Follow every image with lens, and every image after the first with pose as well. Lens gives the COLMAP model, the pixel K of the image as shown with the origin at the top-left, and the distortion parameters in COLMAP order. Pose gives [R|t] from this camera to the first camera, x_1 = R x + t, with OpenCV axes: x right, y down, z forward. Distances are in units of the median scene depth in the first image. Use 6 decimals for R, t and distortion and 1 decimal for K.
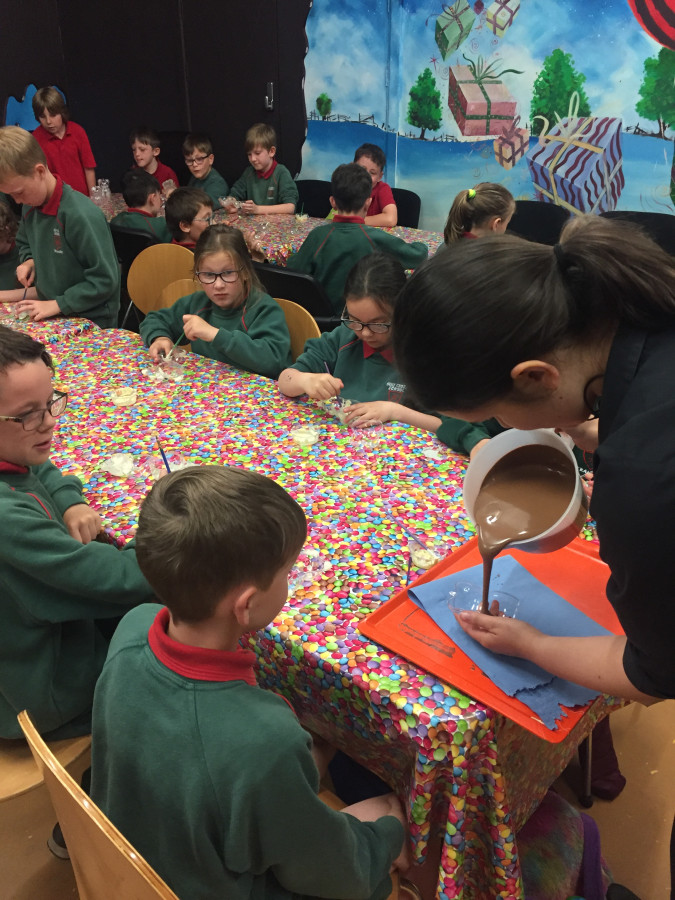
lens RADIAL K [[760.0, 0, 337.5], [0, 760.0, 450.0], [0, 0, 1]] dist [0.050067, -0.140807]
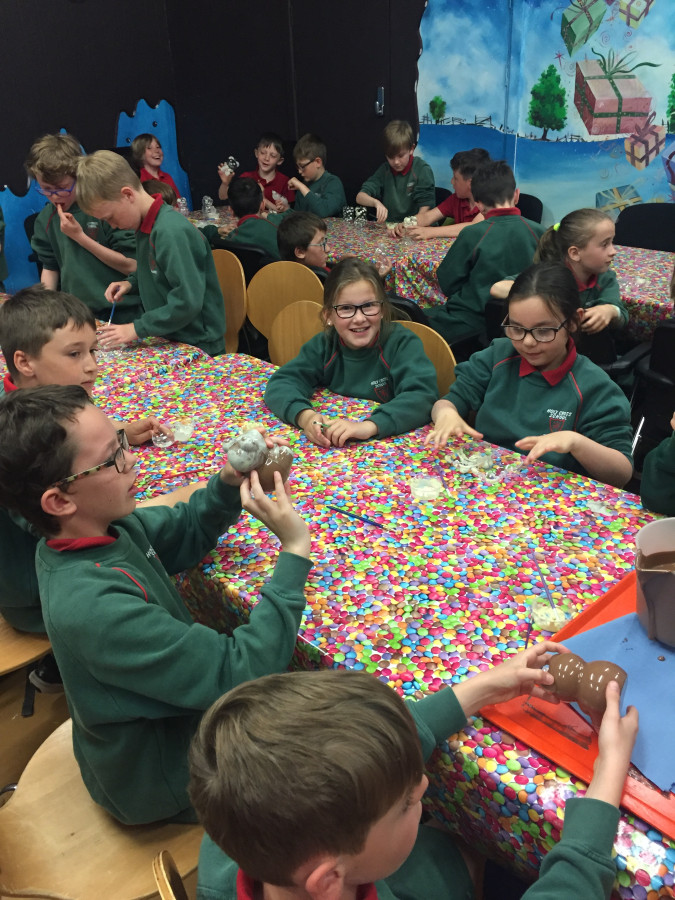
lens RADIAL K [[754.8, 0, 337.5], [0, 754.8, 450.0], [0, 0, 1]] dist [0.062714, -0.128779]
pose [[0.992419, 0.012291, -0.122283, -0.056012], [-0.012438, 0.999923, -0.000442, -0.047237], [0.122268, 0.001960, 0.992495, 0.082381]]
